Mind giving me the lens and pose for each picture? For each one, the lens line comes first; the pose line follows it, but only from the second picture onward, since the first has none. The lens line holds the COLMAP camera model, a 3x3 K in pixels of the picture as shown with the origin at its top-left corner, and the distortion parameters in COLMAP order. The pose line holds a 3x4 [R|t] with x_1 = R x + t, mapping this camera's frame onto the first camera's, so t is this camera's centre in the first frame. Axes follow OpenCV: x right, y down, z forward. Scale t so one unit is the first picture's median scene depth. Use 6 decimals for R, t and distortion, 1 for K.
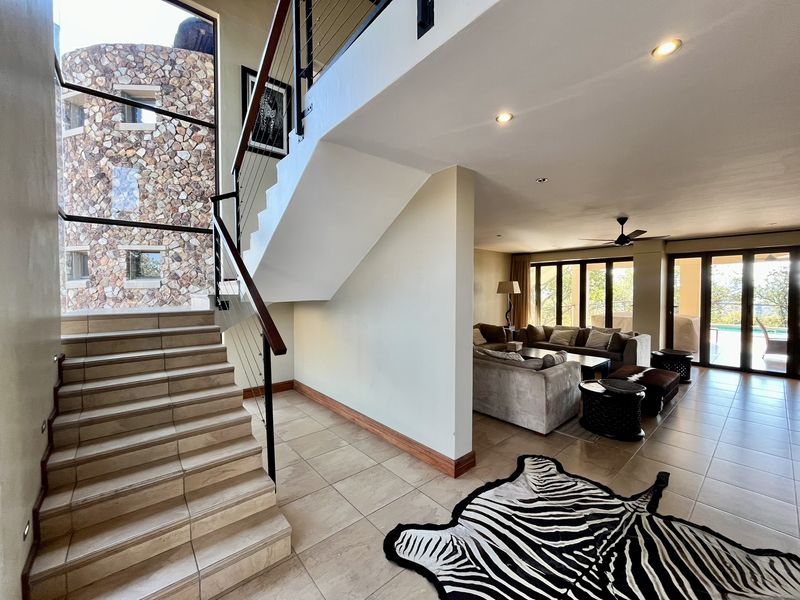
lens RADIAL K [[320.8, 0, 399.5], [0, 320.8, 296.9], [0, 0, 1]] dist [-0.000438, -0.000144]
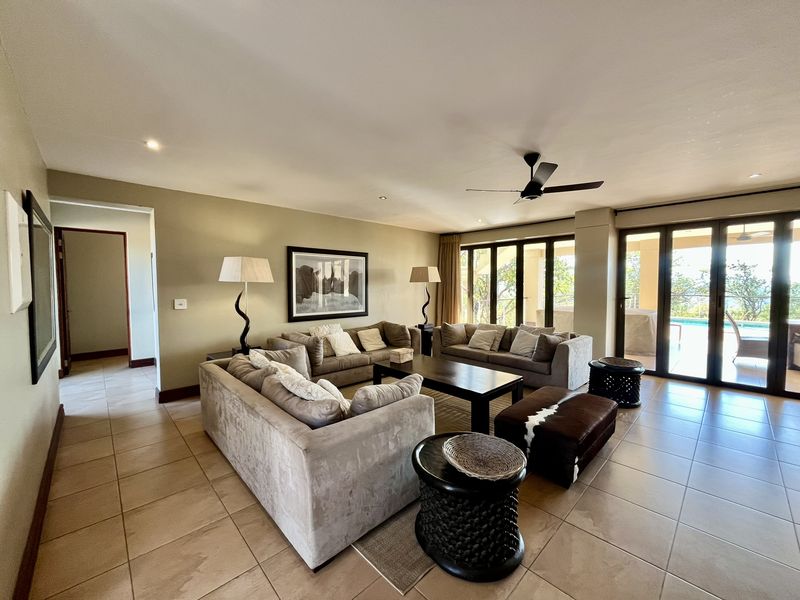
lens RADIAL K [[320.8, 0, 399.5], [0, 320.8, 296.9], [0, 0, 1]] dist [-0.000438, -0.000144]
pose [[0.998493, -0.004091, 0.054719, 0.290973], [0.003123, 0.999837, 0.017761, 0.012469], [-0.054783, -0.017563, 0.998344, 0.280085]]
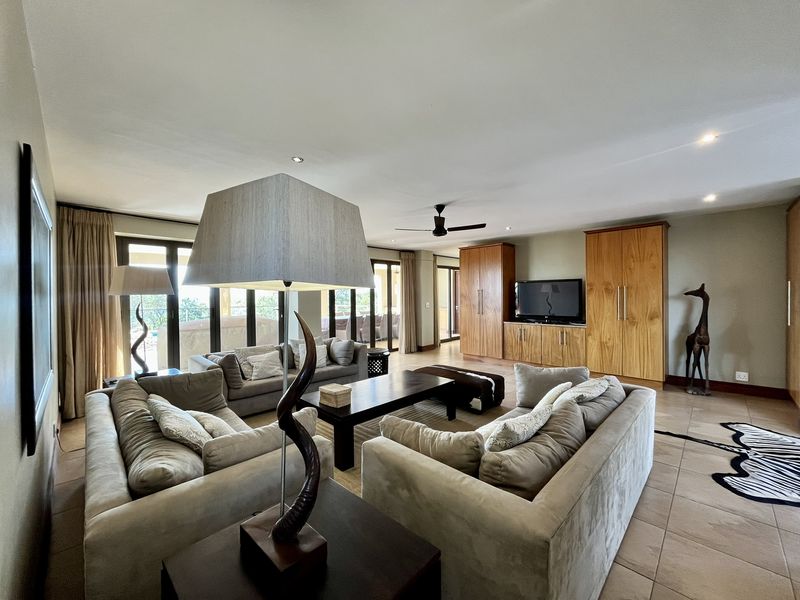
lens RADIAL K [[320.8, 0, 399.5], [0, 320.8, 296.9], [0, 0, 1]] dist [-0.000438, -0.000144]
pose [[-0.084850, -0.001223, 0.996393, -0.138793], [0.031439, 0.999498, 0.003904, -0.001558], [-0.995898, 0.031656, -0.084768, 0.864842]]
